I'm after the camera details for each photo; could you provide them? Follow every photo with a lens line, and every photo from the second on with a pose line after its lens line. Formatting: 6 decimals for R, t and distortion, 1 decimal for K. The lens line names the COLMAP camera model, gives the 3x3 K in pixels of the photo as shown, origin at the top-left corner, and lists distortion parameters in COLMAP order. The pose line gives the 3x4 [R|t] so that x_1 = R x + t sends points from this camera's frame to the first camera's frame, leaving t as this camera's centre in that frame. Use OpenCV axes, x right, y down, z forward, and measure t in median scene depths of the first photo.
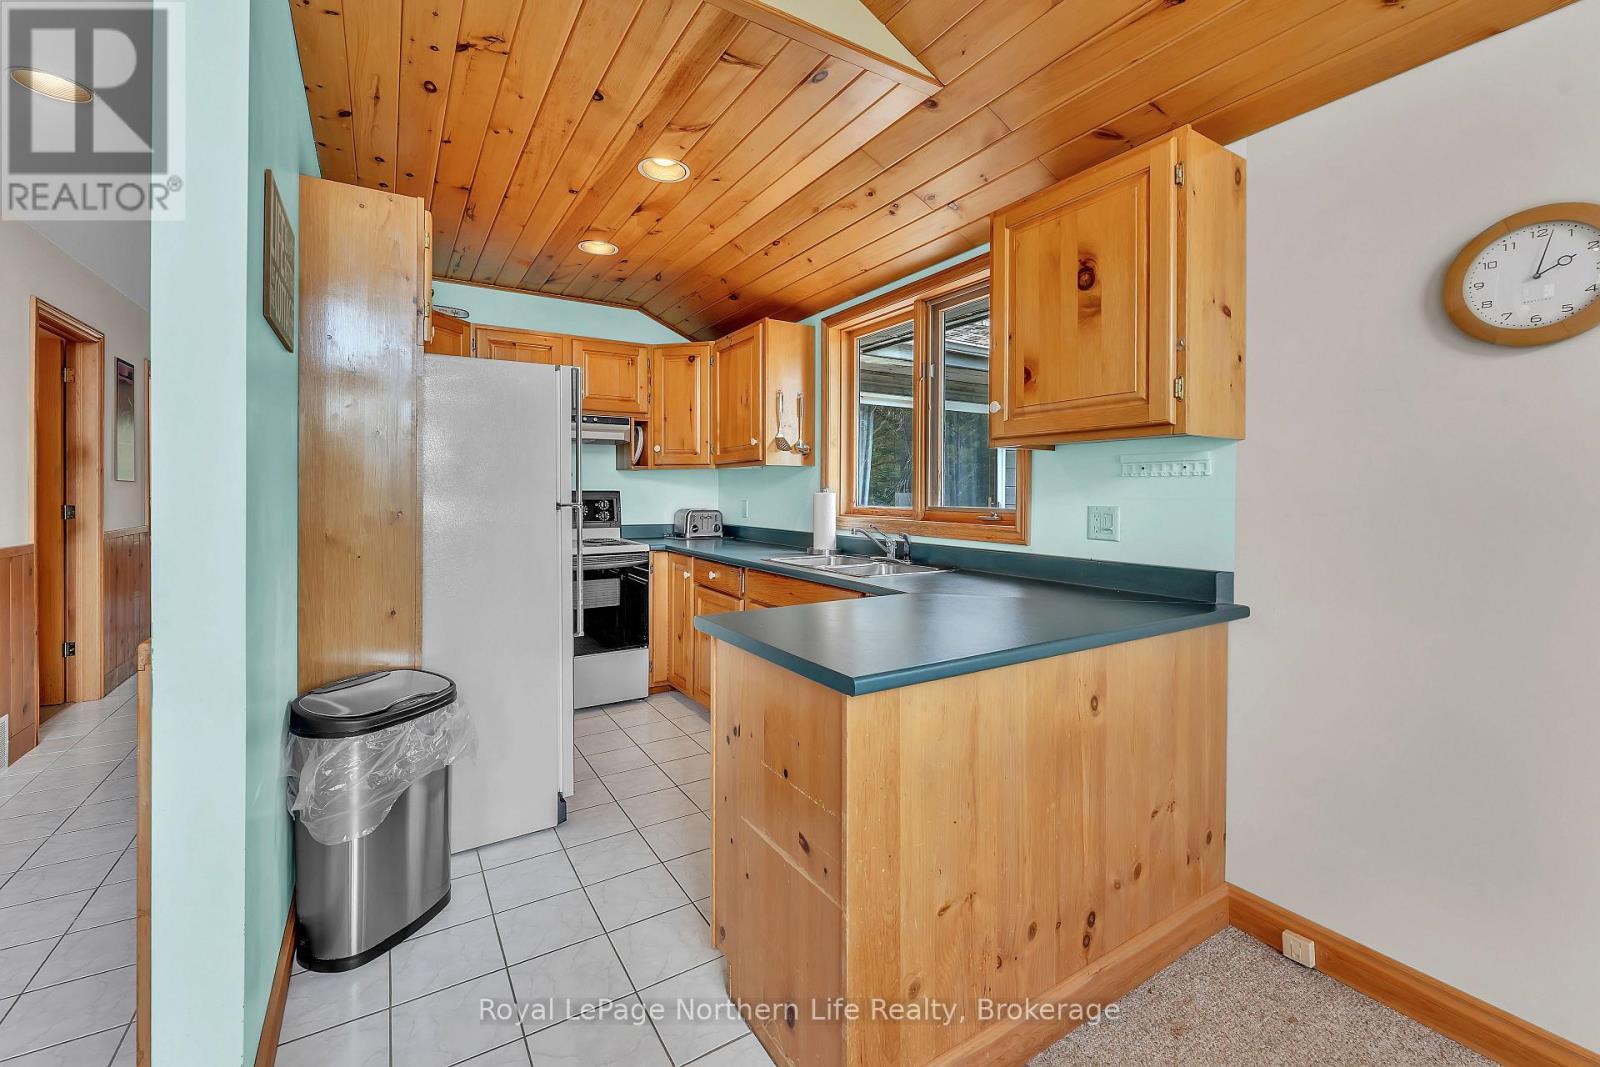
lens RADIAL K [[668.0, 0, 795.6], [0, 668.0, 492.2], [0, 0, 1]] dist [-0.000046, -0.000211]
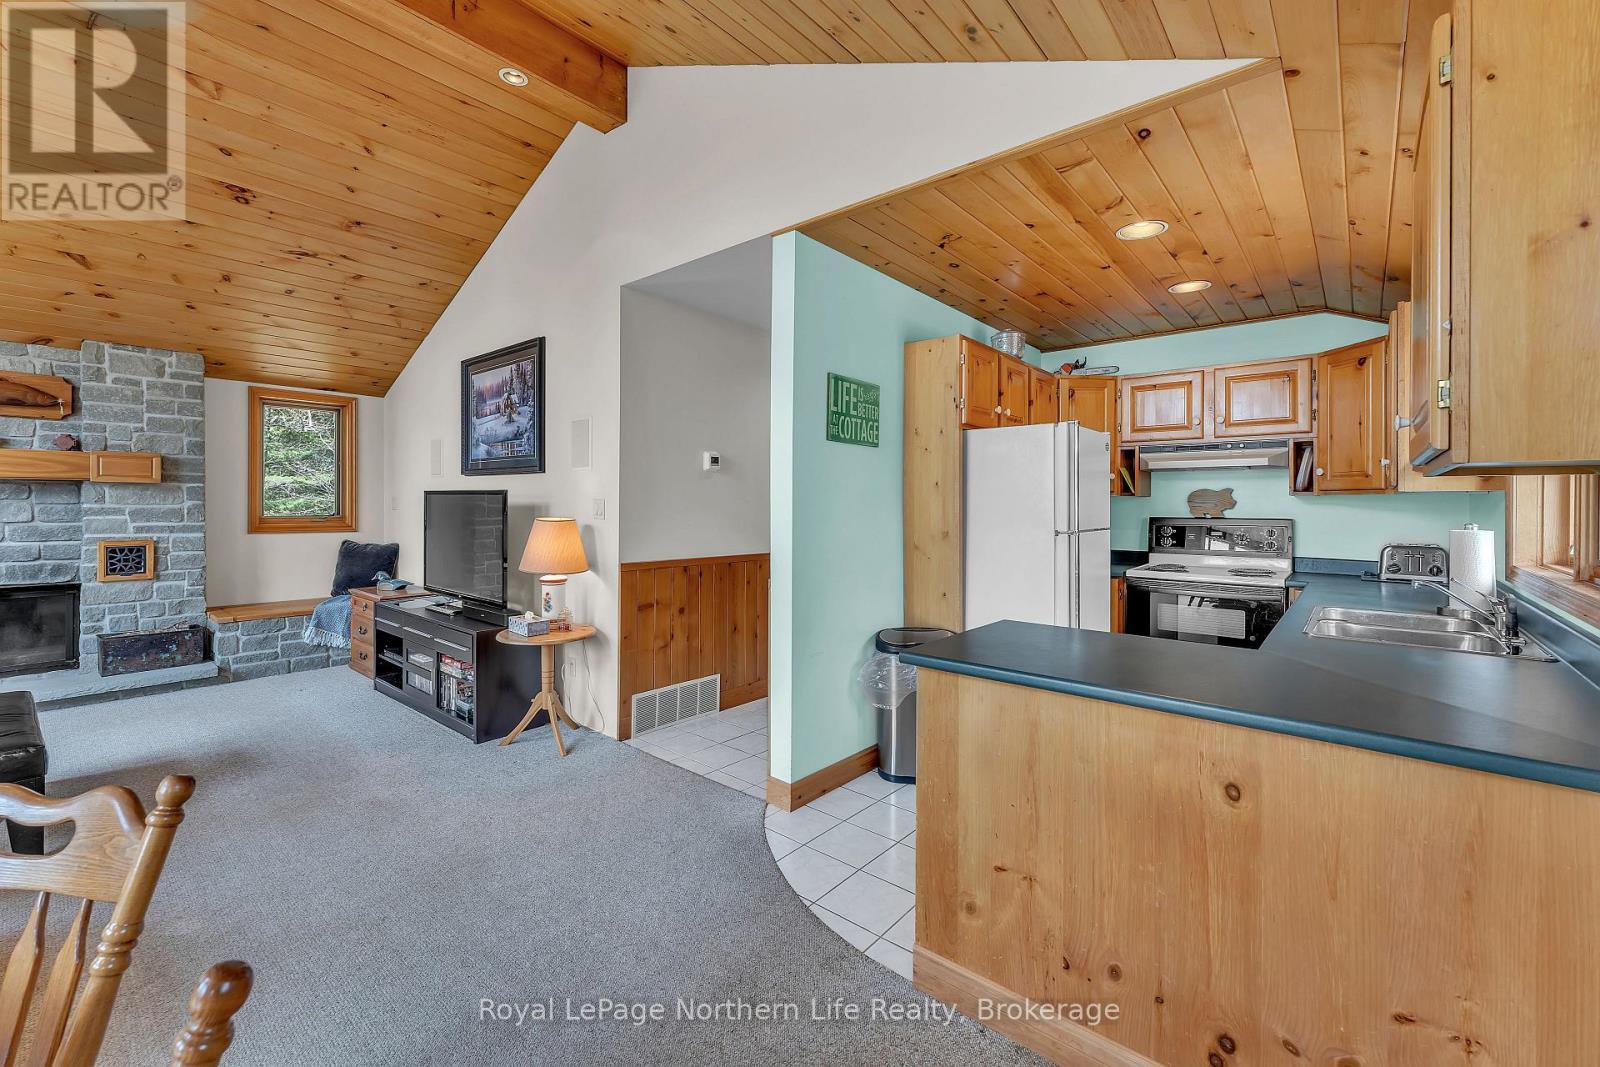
lens RADIAL K [[661.6, 0, 793.8], [0, 661.6, 501.2], [0, 0, 1]] dist [-0.000716, 0.000114]
pose [[0.301835, -0.001680, -0.953359, 0.581336], [-0.007726, 0.999961, -0.004208, -0.024500], [0.953329, 0.008636, 0.301810, 0.114065]]
